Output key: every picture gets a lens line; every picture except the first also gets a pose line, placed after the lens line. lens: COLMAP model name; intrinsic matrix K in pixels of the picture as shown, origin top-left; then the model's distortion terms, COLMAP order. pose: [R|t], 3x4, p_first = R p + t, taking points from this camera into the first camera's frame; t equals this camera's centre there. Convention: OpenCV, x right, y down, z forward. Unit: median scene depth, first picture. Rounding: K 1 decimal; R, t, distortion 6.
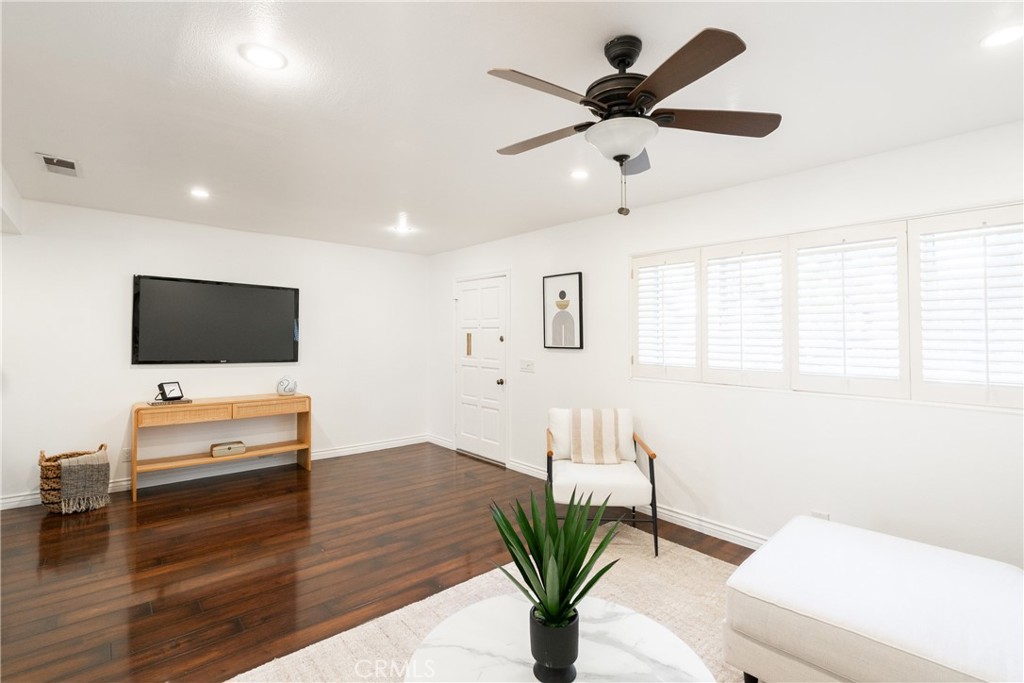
lens RADIAL K [[472.6, 0, 516.4], [0, 472.6, 339.9], [0, 0, 1]] dist [-0.002915, 0.000427]
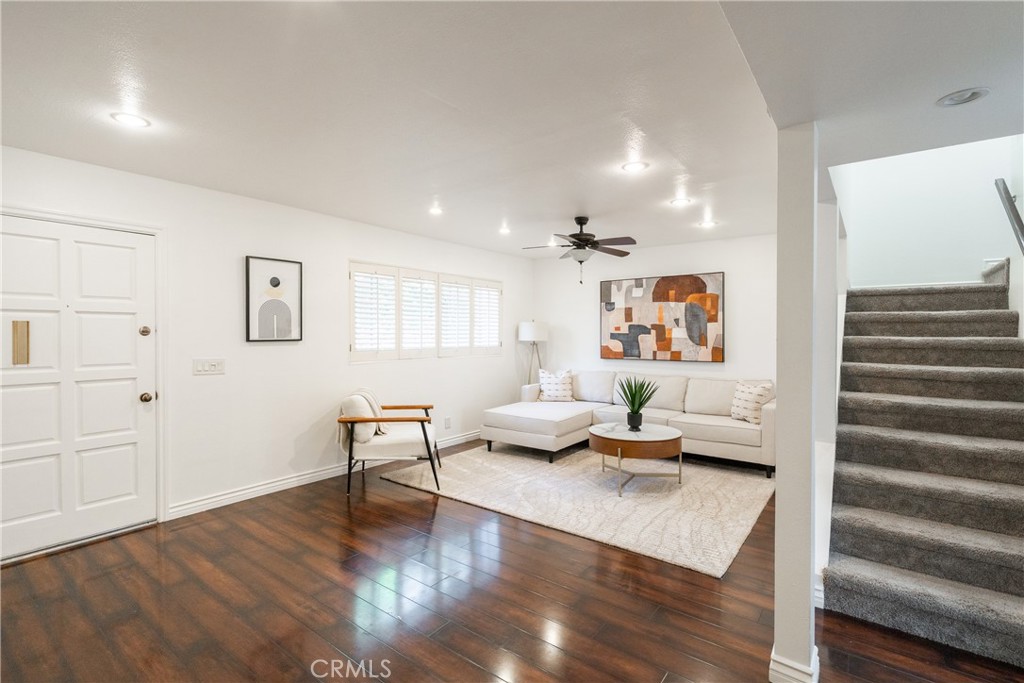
lens RADIAL K [[472.6, 0, 521.3], [0, 472.6, 340.5], [0, 0, 1]] dist [-0.002915, 0.000427]
pose [[-0.207866, -0.034131, 0.977562, -0.922922], [-0.005403, 0.999416, 0.033745, -0.017162], [-0.978142, 0.001732, -0.207929, 0.756623]]
